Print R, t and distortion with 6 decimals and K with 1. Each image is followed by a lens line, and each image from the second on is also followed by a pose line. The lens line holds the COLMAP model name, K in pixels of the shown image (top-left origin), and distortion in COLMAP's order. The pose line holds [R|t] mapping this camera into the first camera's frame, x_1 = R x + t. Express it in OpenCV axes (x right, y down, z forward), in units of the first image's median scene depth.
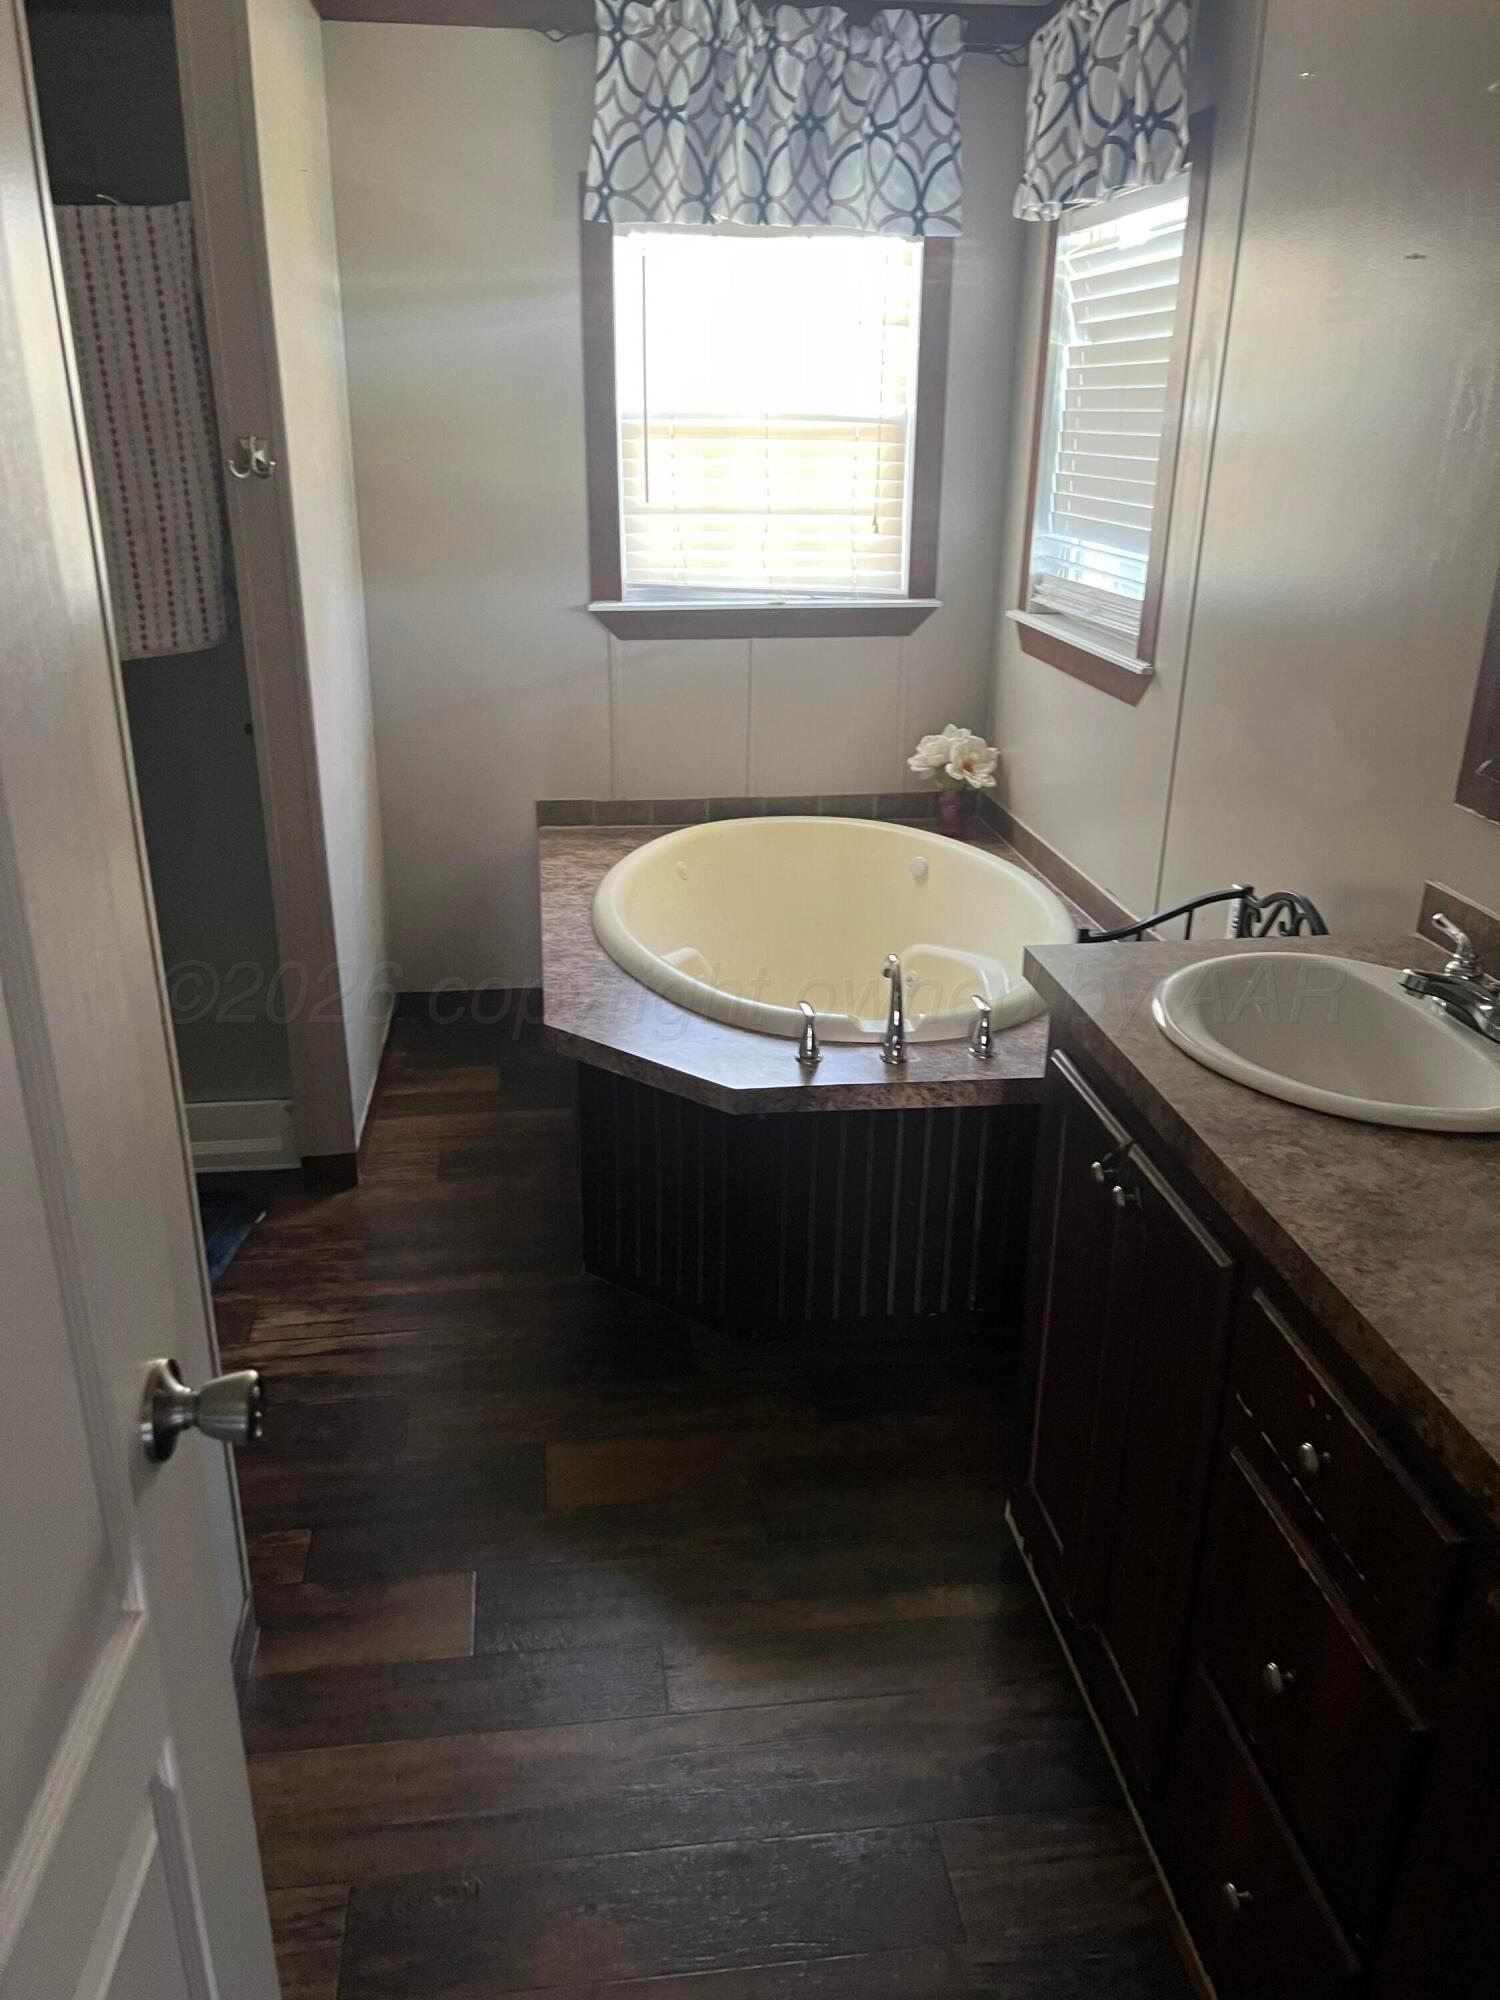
lens RADIAL K [[1487.6, 0, 747.0], [0, 1487.6, 993.1], [0, 0, 1]] dist [0.010814, -0.009127]
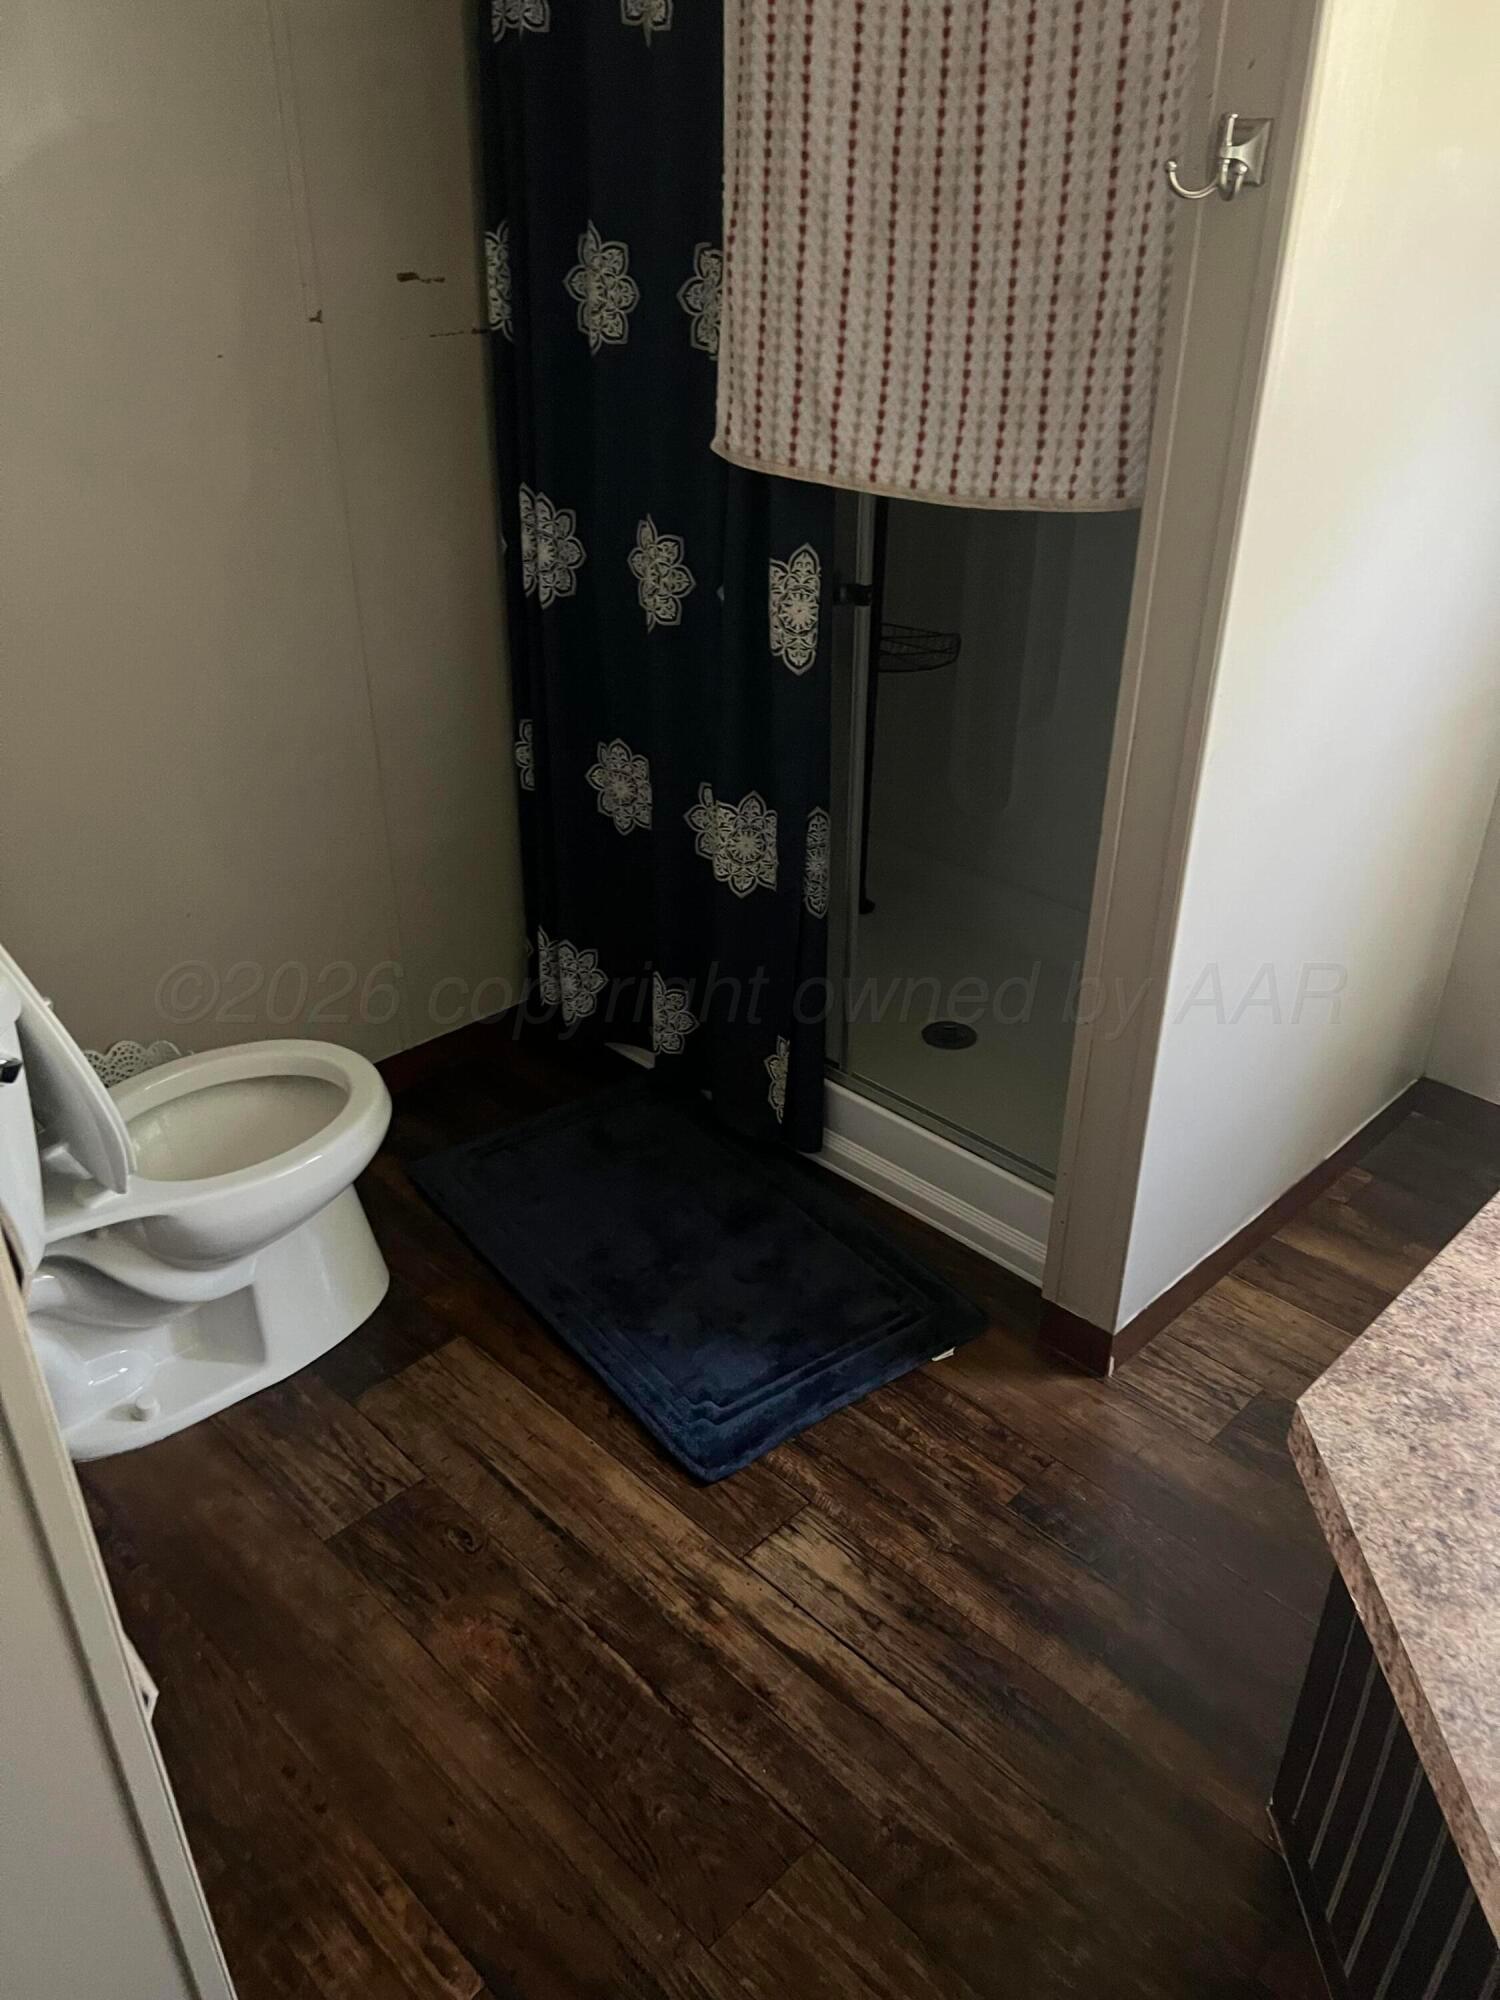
lens RADIAL K [[1487.6, 0, 762.3], [0, 1487.6, 1010.5], [0, 0, 1]] dist [0.010814, -0.009127]
pose [[0.621313, 0.376013, -0.687448, 0.035245], [-0.301315, 0.924528, 0.233361, -0.143714], [0.723312, 0.062148, 0.687719, 0.503763]]
